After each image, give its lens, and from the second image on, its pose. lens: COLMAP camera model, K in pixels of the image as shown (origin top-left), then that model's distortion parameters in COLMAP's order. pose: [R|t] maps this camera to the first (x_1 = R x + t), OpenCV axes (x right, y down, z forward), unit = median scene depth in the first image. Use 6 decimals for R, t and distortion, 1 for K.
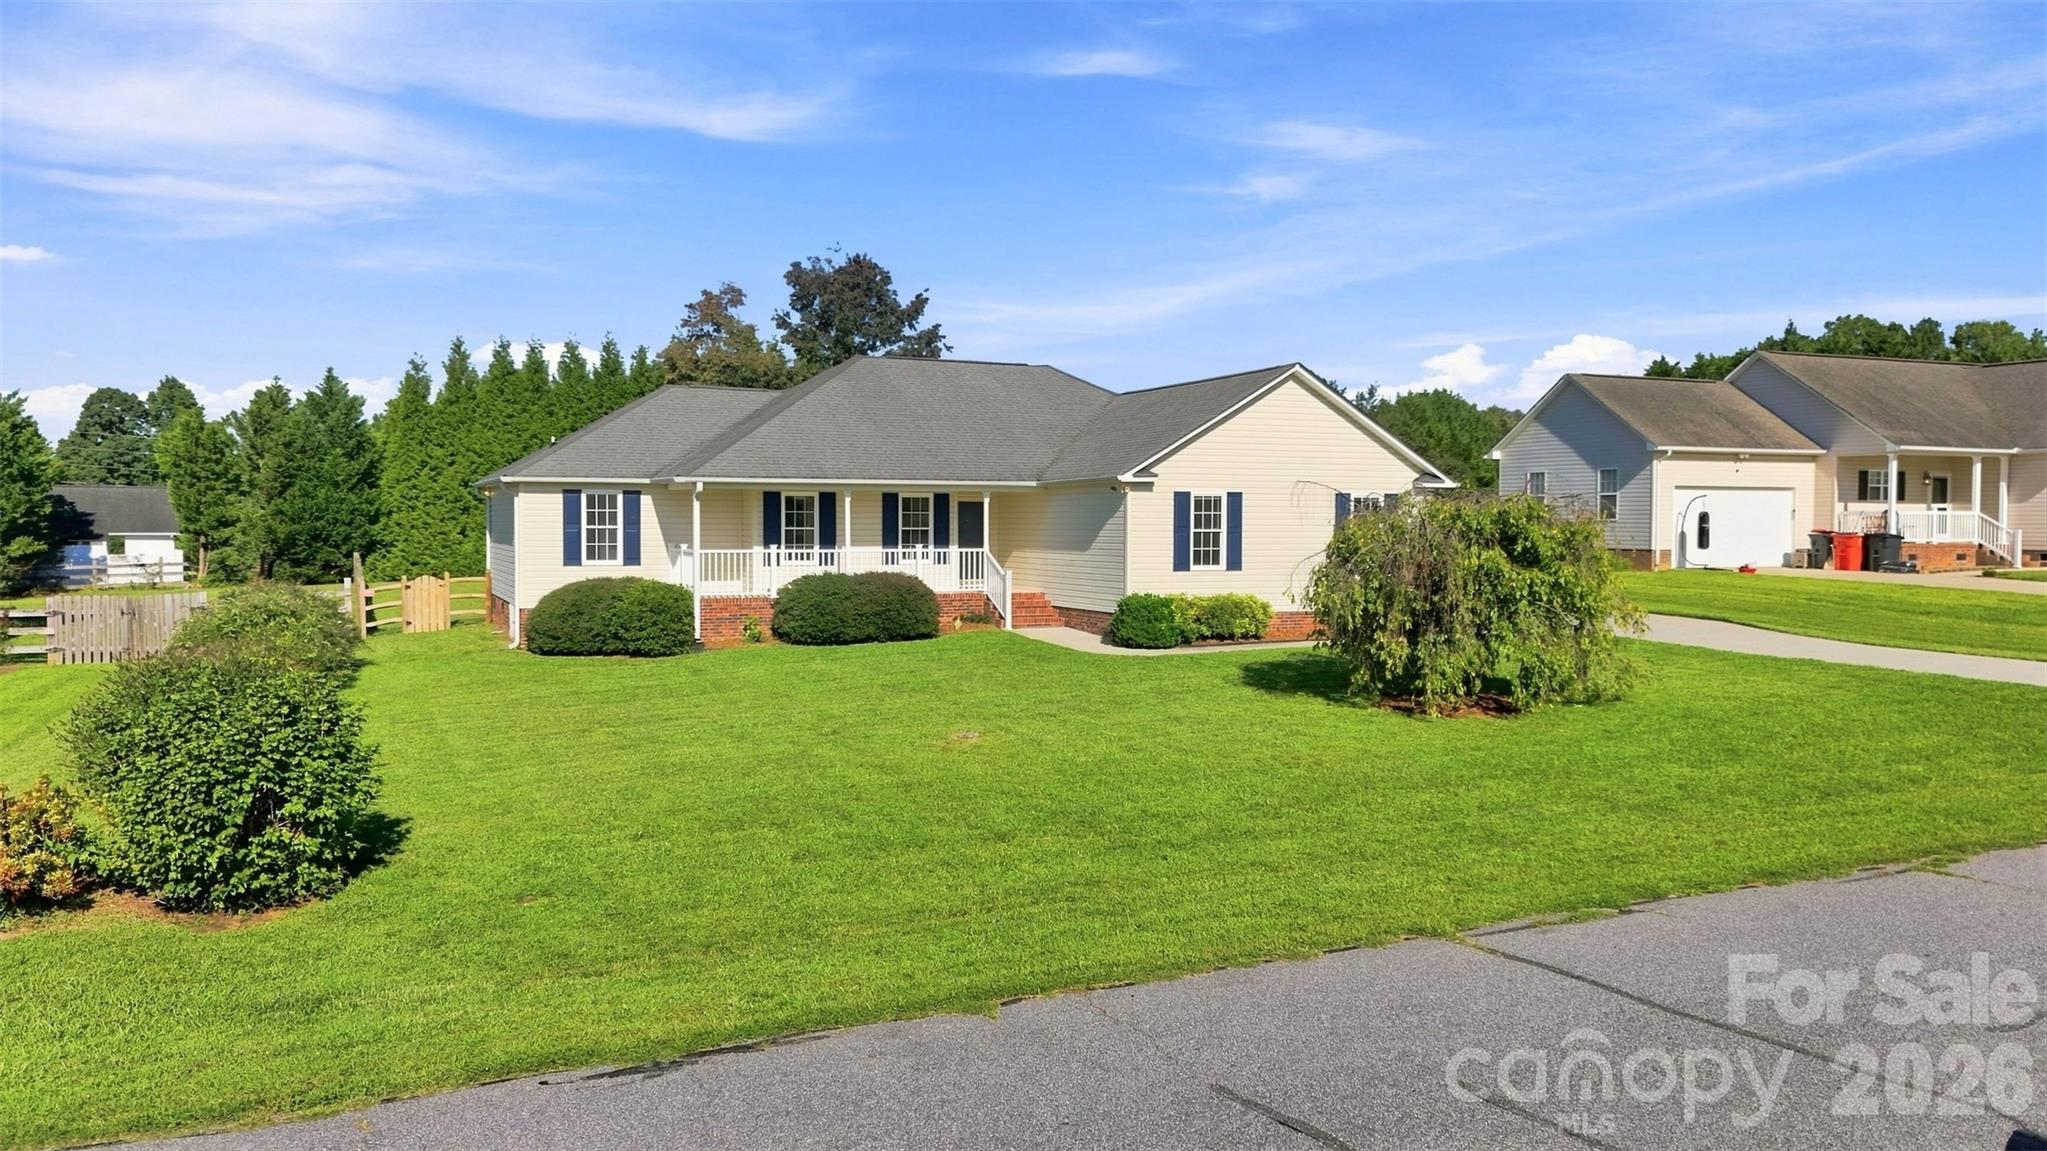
lens RADIAL K [[1484.4, 0, 1023.5], [0, 1484.4, 575.5], [0, 0, 1]] dist [0.061156, -0.073995]
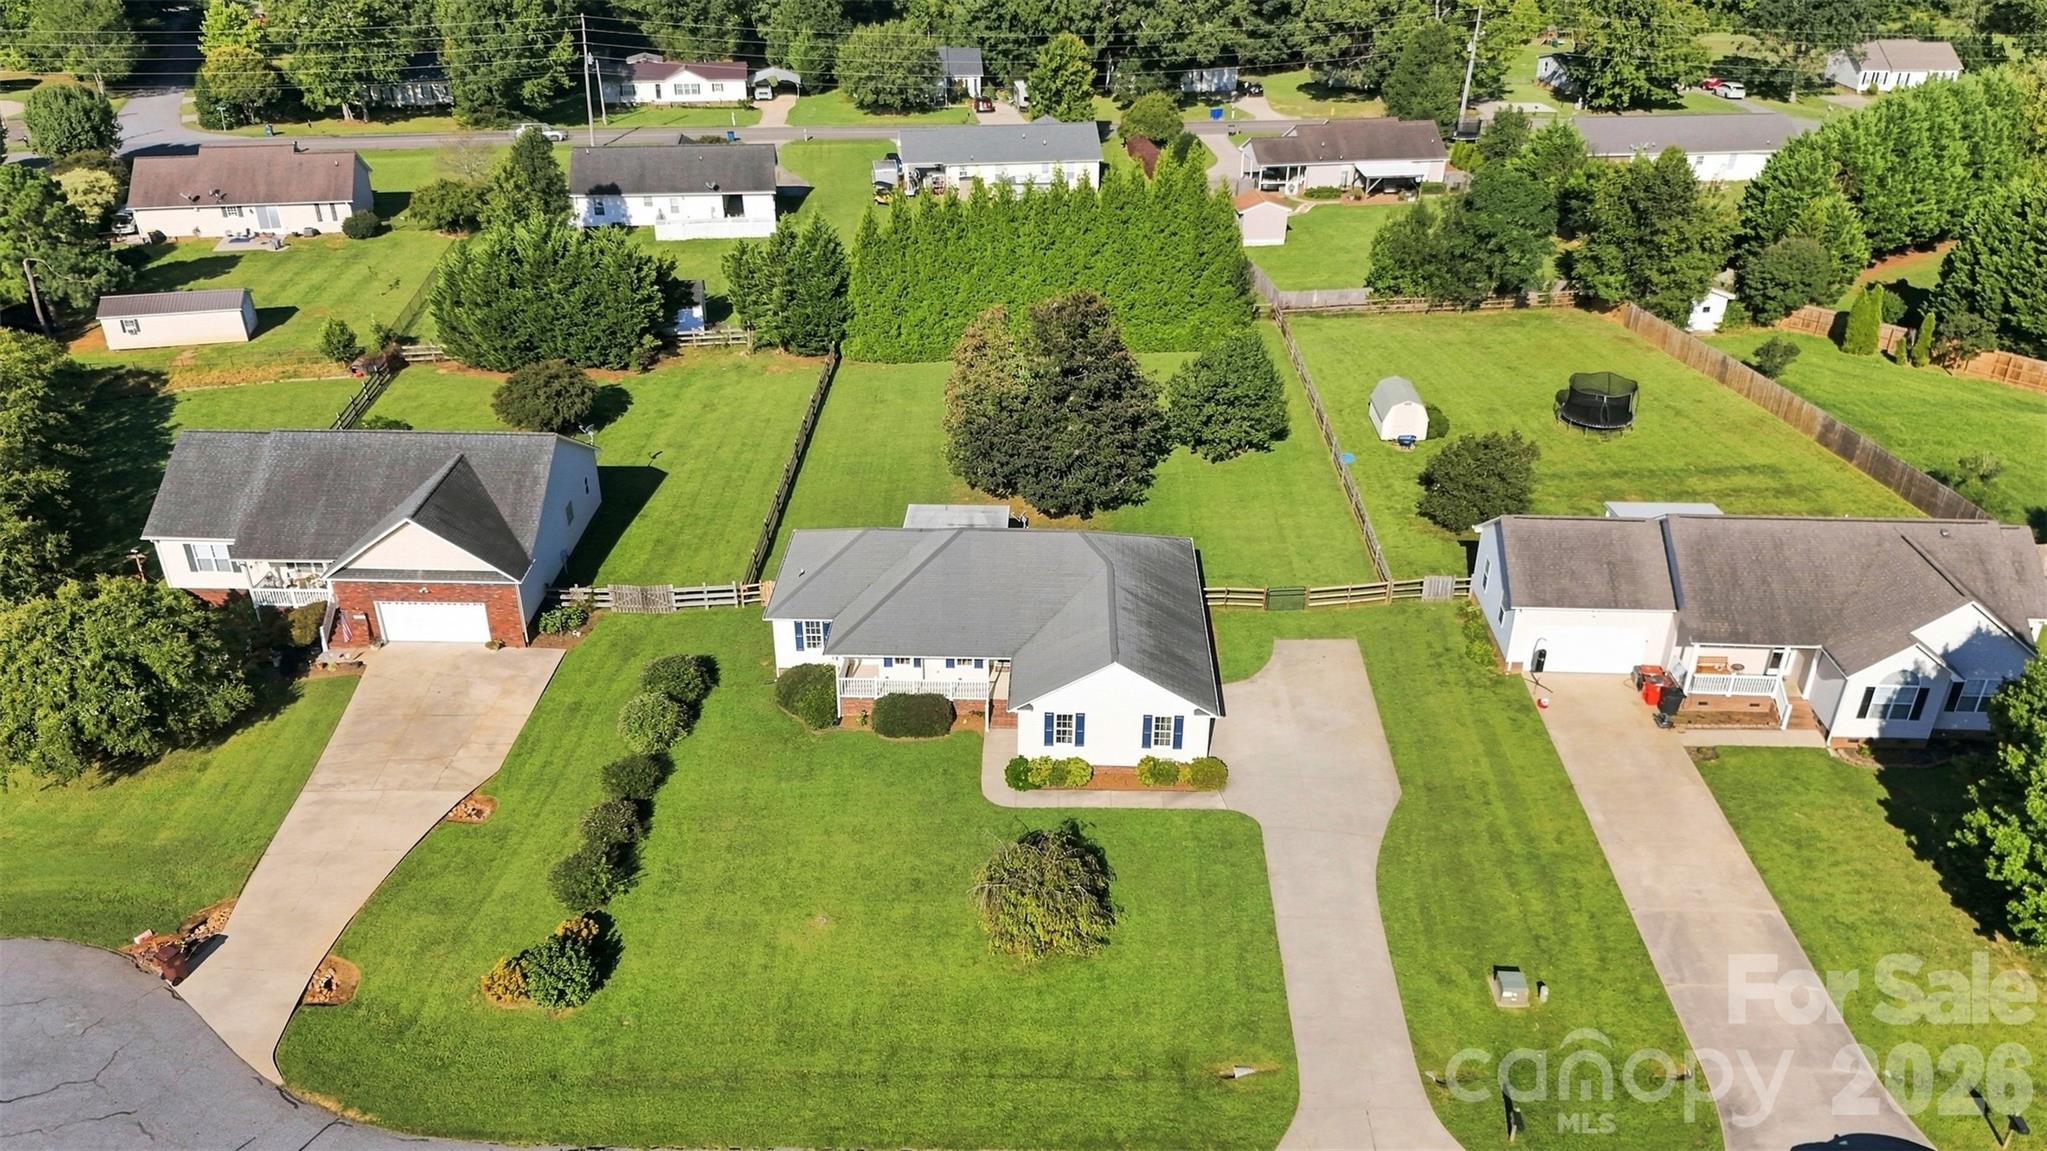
lens RADIAL K [[1484.4, 0, 1023.5], [0, 1484.4, 575.5], [0, 0, 1]] dist [0.061156, -0.073995]
pose [[0.900686, 0.215724, -0.377132, 0.734864], [-0.017890, 0.885703, 0.463907, -1.063814], [0.434103, -0.411087, 0.801599, -0.481891]]
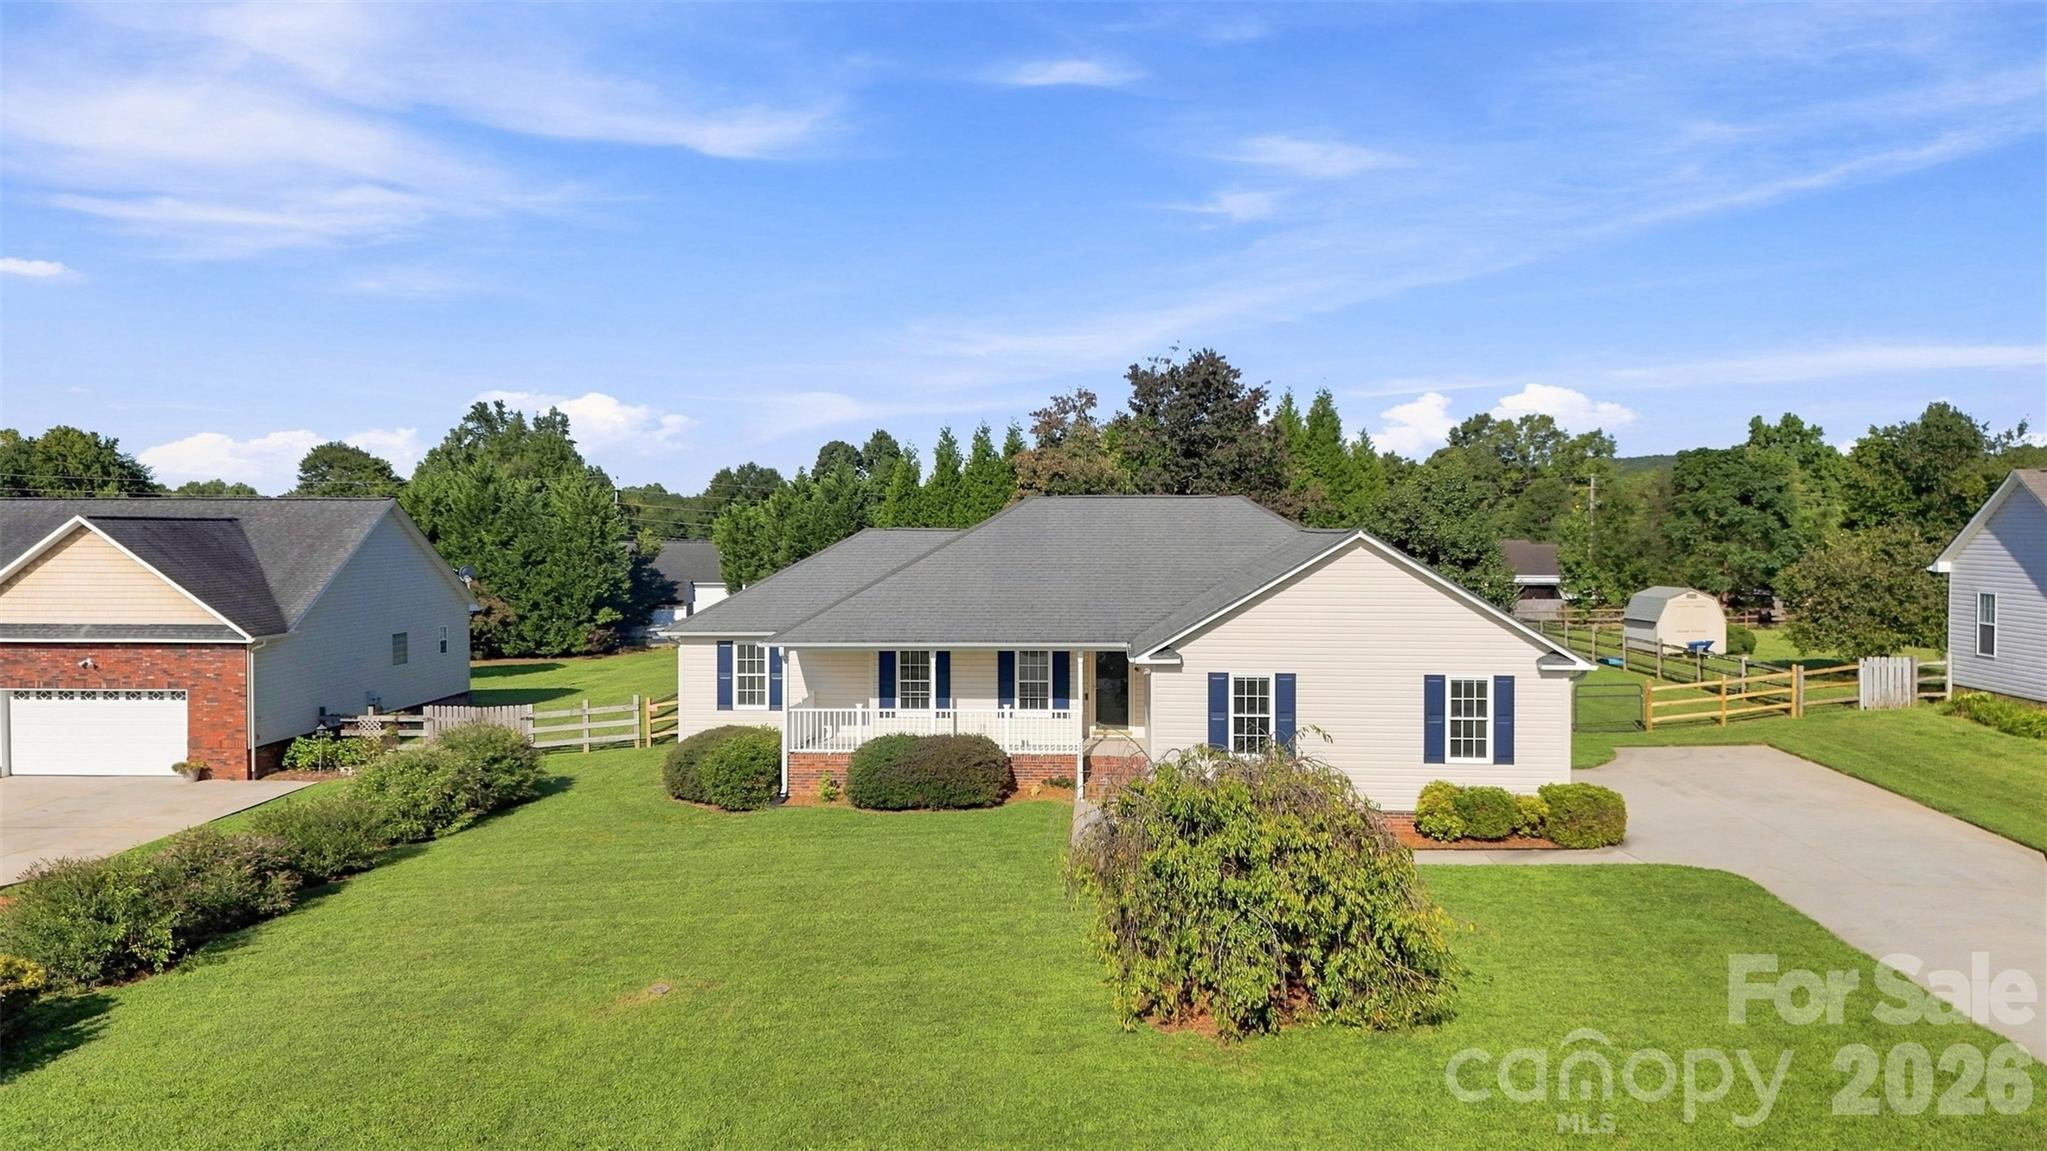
lens RADIAL K [[1484.4, 0, 1023.5], [0, 1484.4, 575.5], [0, 0, 1]] dist [0.061156, -0.073995]
pose [[0.884970, 0.012534, -0.465479, 0.403486], [-0.013934, 0.999903, 0.000434, -0.109162], [0.465439, 0.006102, 0.885059, 0.127839]]
